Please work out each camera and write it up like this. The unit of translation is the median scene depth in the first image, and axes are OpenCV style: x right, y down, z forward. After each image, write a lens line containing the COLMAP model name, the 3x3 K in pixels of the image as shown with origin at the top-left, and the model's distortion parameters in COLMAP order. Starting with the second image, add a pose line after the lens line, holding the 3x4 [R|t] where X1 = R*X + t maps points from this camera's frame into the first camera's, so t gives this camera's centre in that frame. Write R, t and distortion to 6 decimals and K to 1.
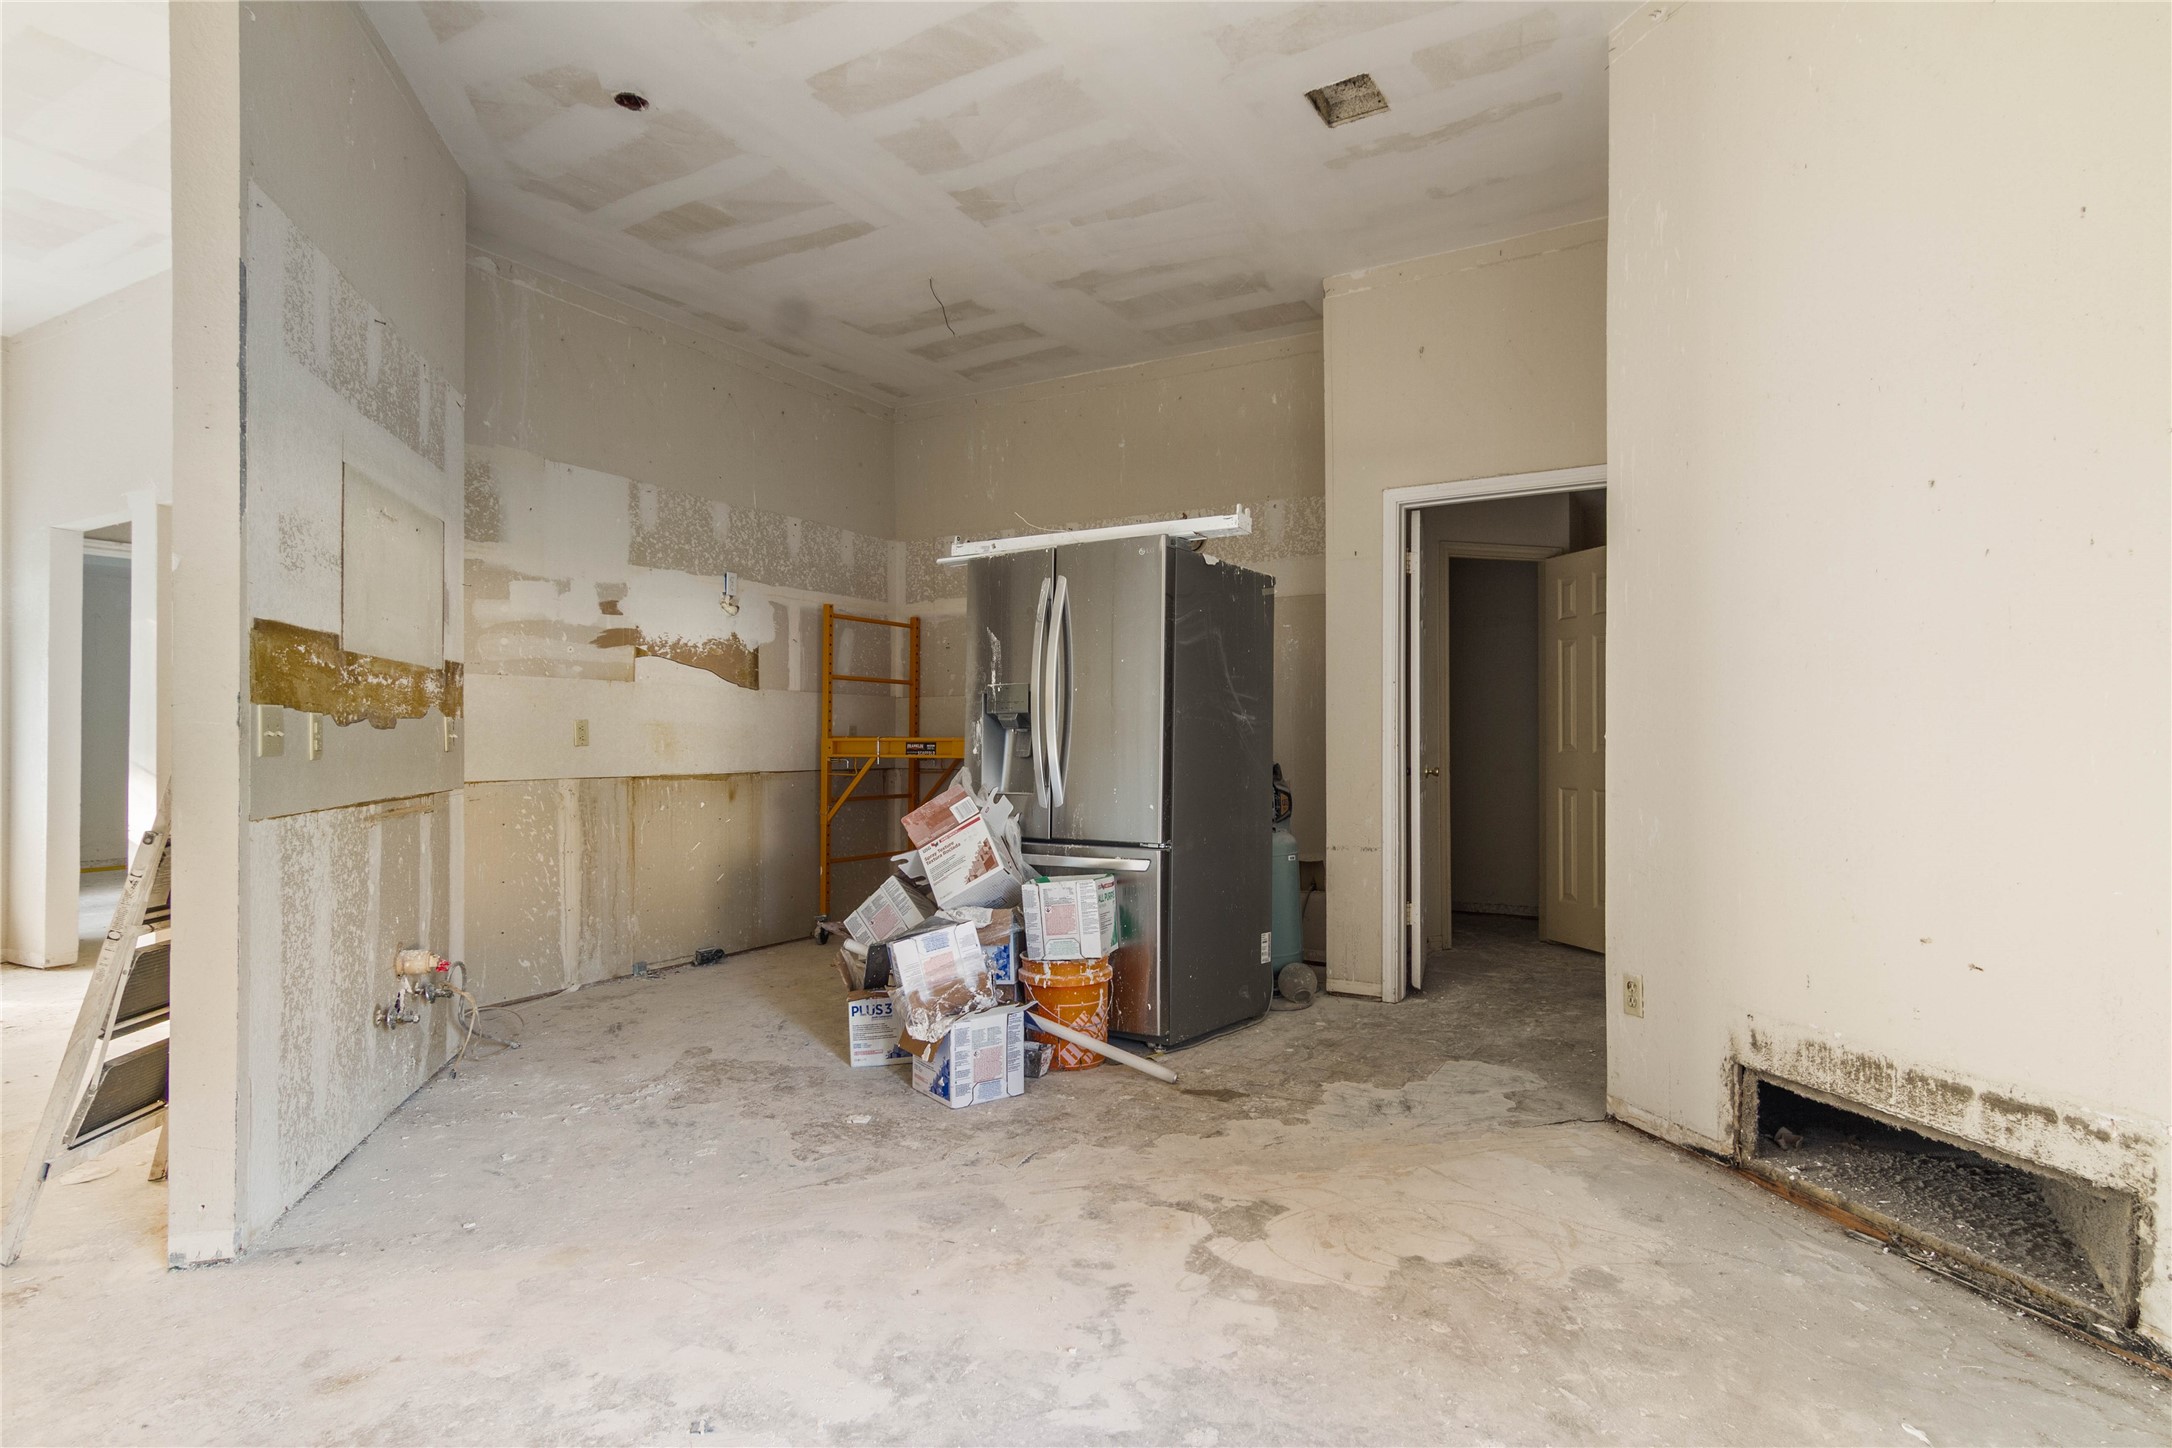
lens RADIAL K [[1154.4, 0, 1072.0], [0, 1154.4, 725.2], [0, 0, 1]] dist [0.000469, 0.002563]
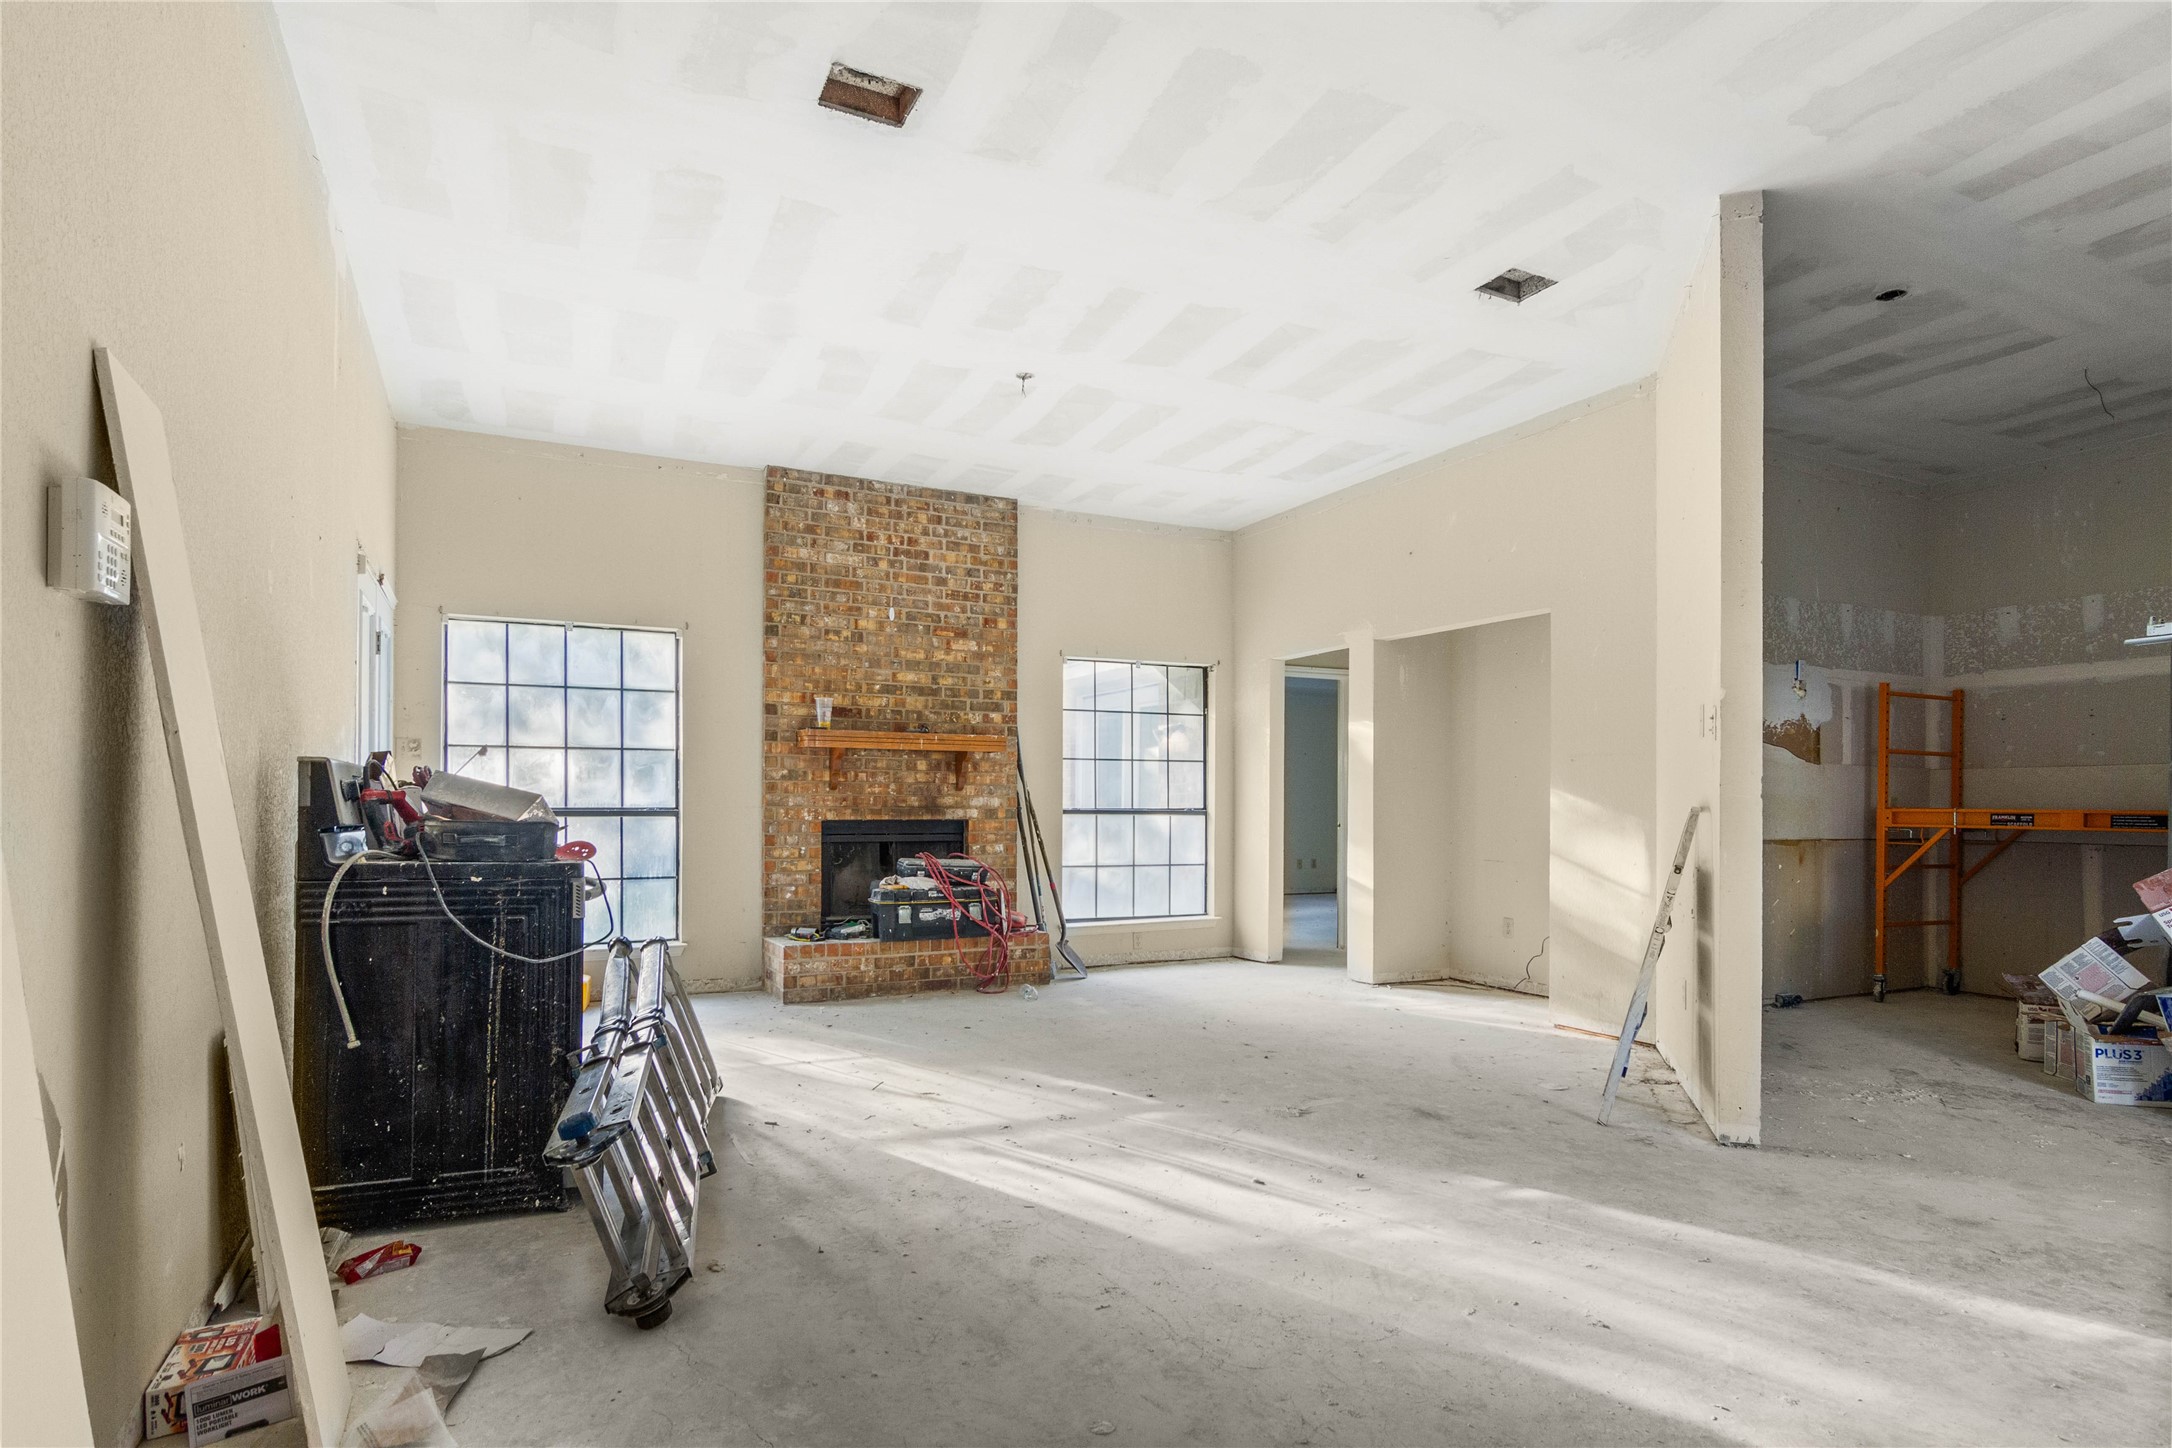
lens RADIAL K [[1154.4, 0, 1093.1], [0, 1154.4, 796.0], [0, 0, 1]] dist [0.000469, 0.002563]
pose [[0.833964, 0.002123, -0.551815, -0.243987], [-0.001721, 0.999998, 0.001245, -0.001047], [0.551816, -0.000089, 0.833966, -0.302062]]
